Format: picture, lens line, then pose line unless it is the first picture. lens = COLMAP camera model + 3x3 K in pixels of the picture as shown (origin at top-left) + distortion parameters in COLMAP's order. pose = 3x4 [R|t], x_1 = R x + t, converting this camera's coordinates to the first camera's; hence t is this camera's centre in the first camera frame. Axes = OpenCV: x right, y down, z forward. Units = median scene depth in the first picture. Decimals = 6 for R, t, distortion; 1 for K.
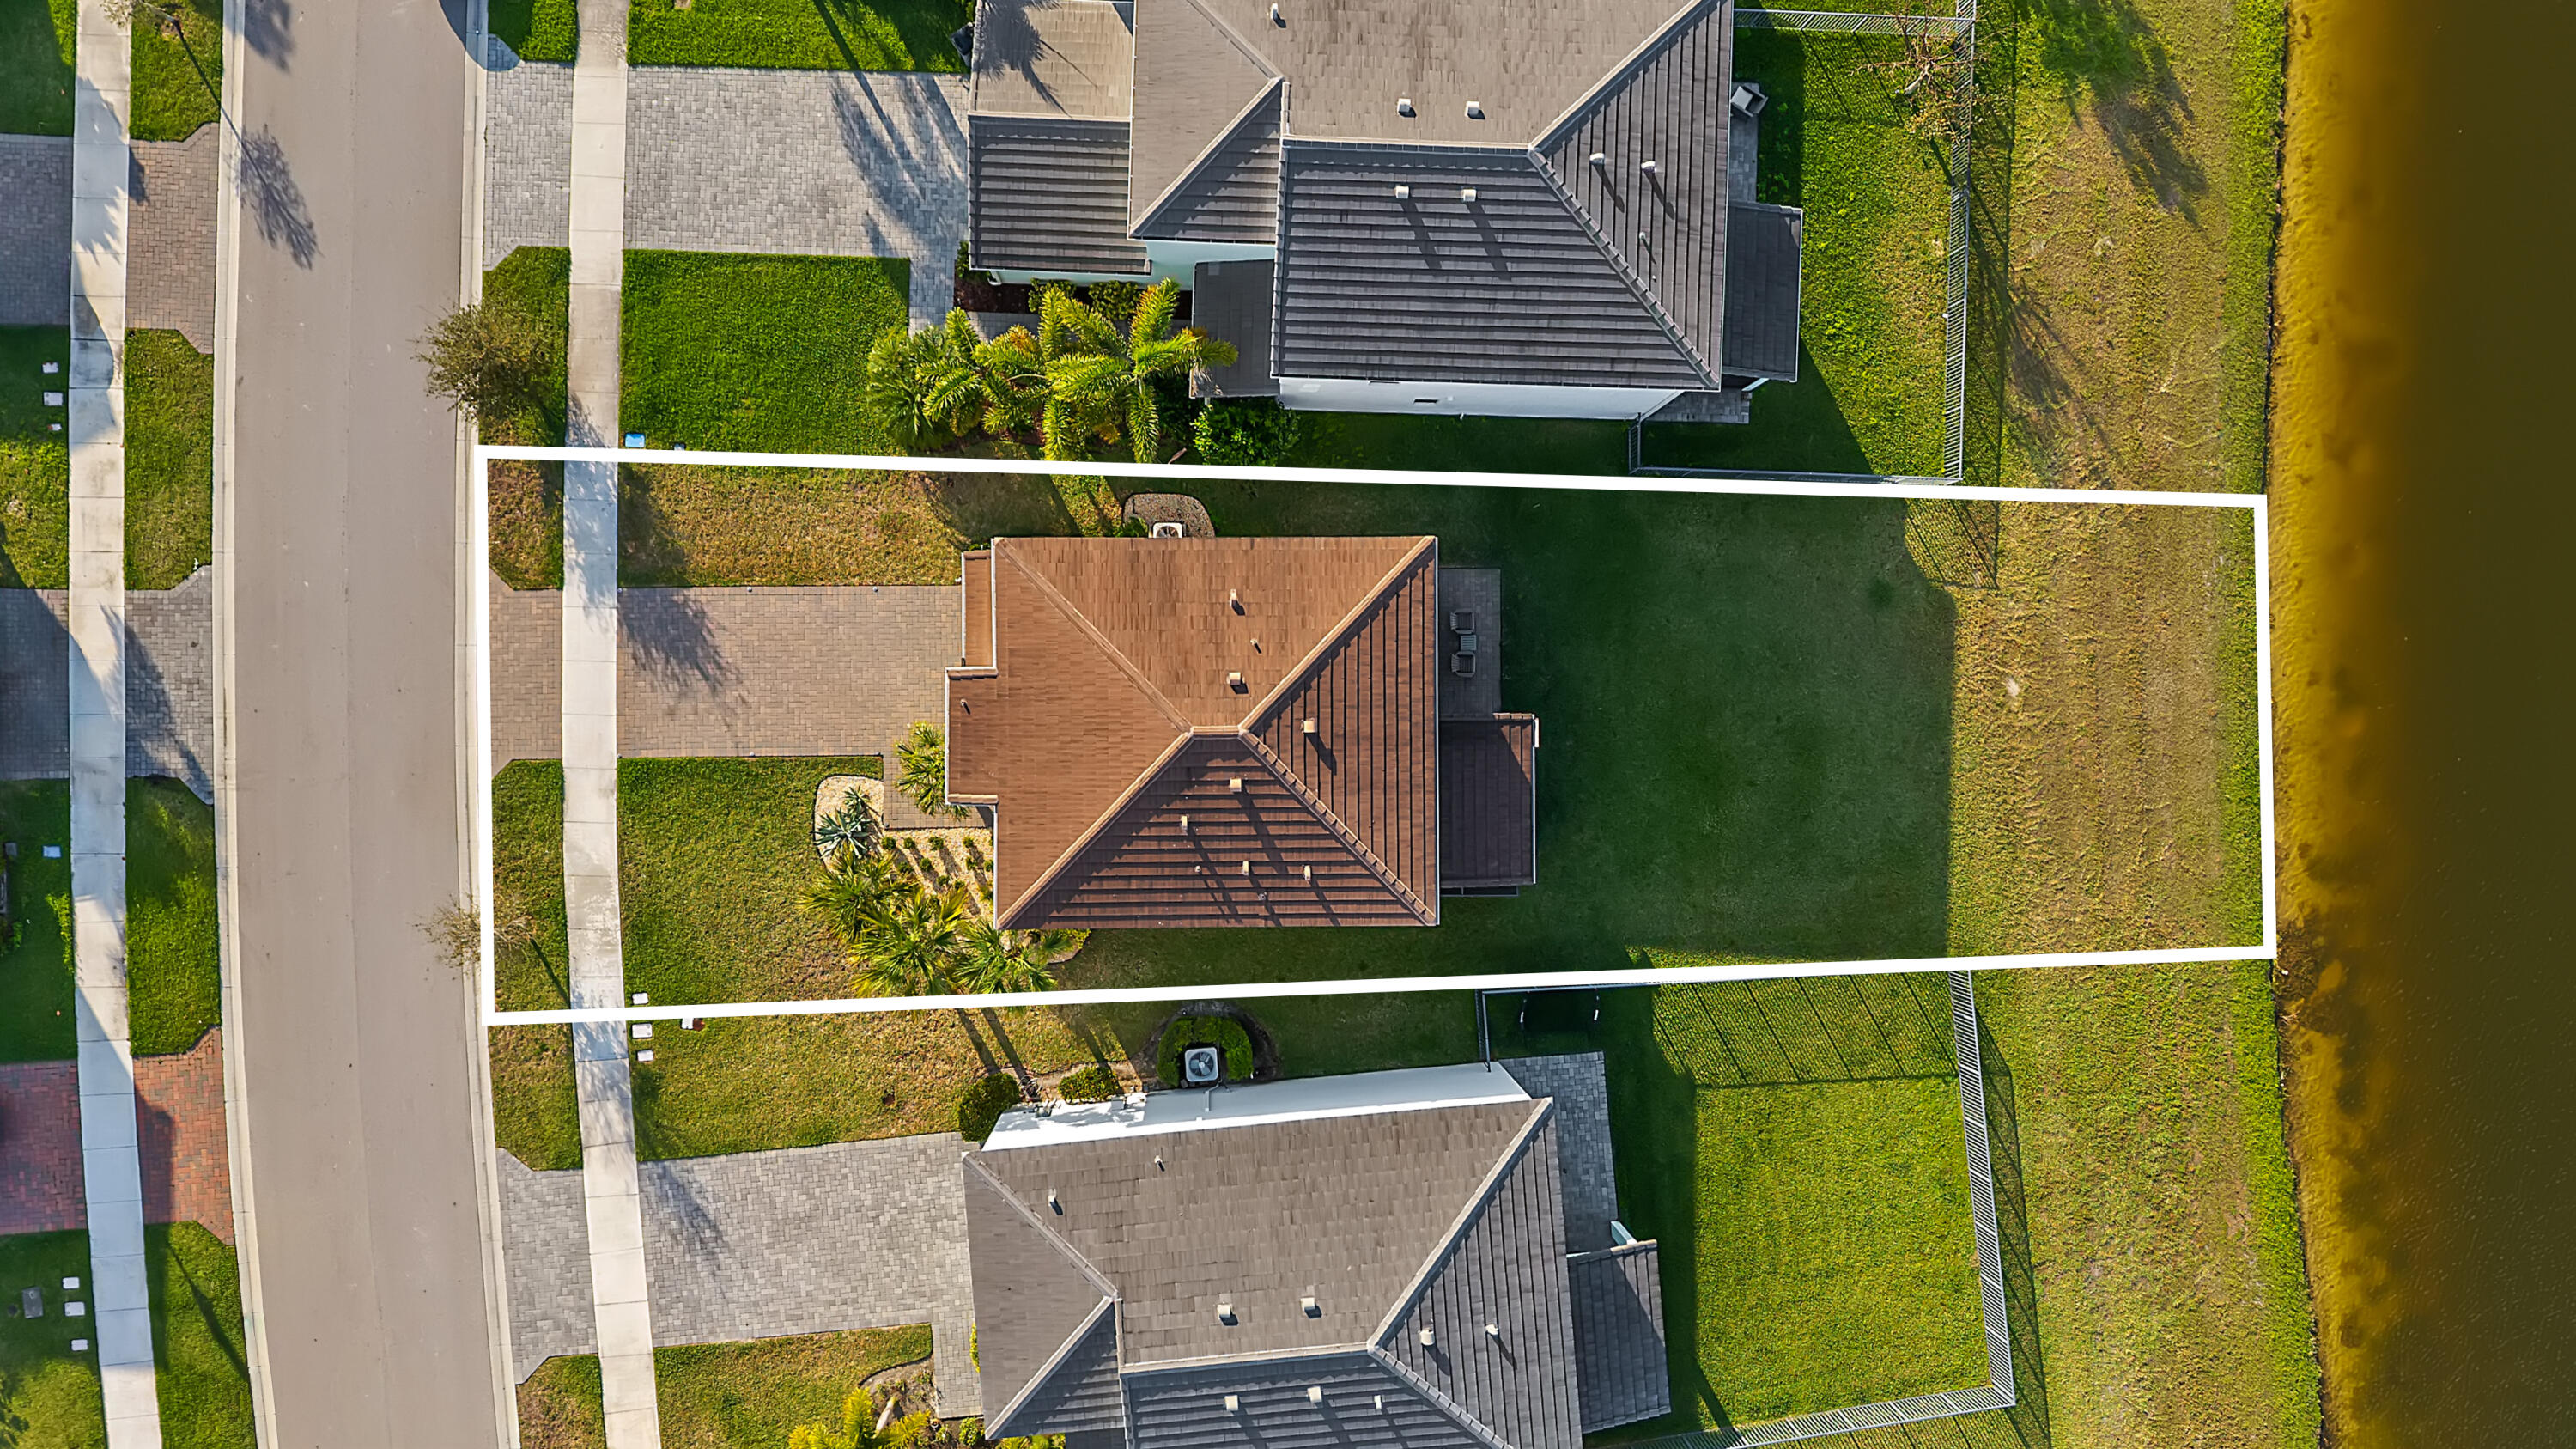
lens RADIAL K [[1707.0, 0, 1288.0], [0, 1707.0, 724.5], [0, 0, 1]] dist [0.003253, -0.003553]
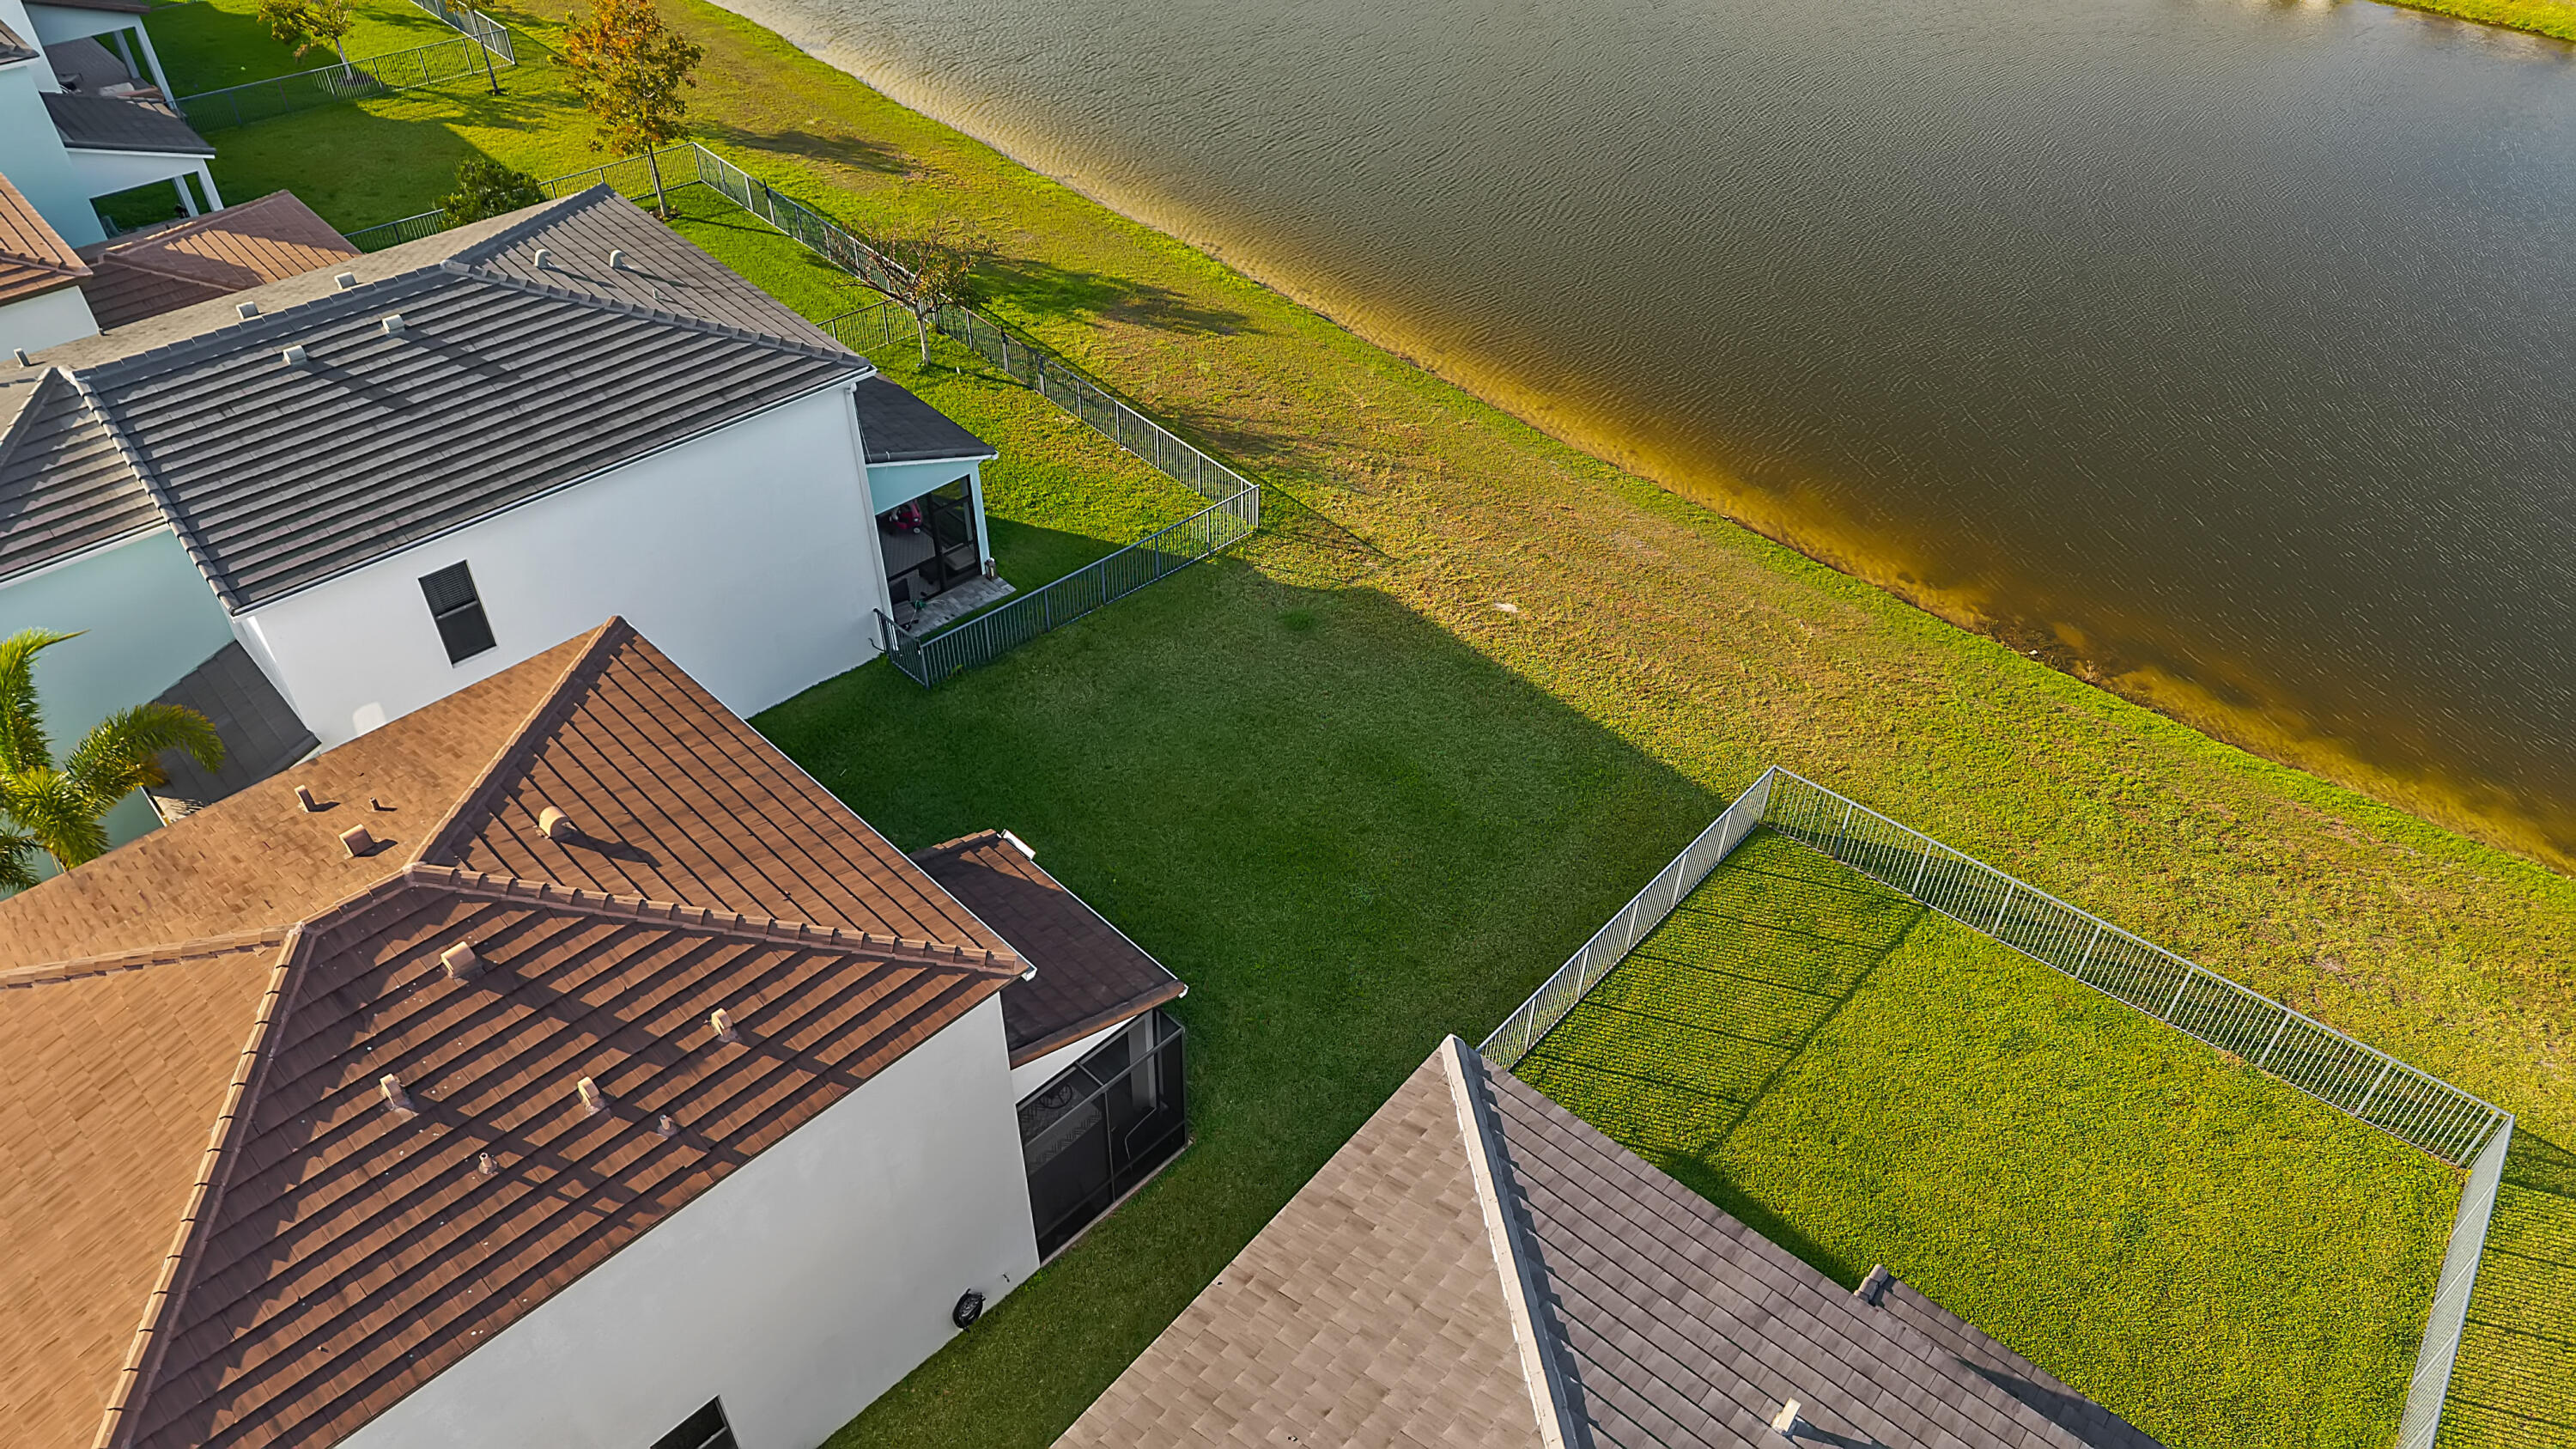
lens RADIAL K [[1651.9, 0, 1288.0], [0, 1651.9, 724.5], [0, 0, 1]] dist [-0.000424, -0.001237]
pose [[0.697029, -0.495219, 0.518564, -0.072191], [0.717043, 0.480806, -0.504654, 0.378678], [0.000585, 0.723591, 0.690229, 0.635319]]
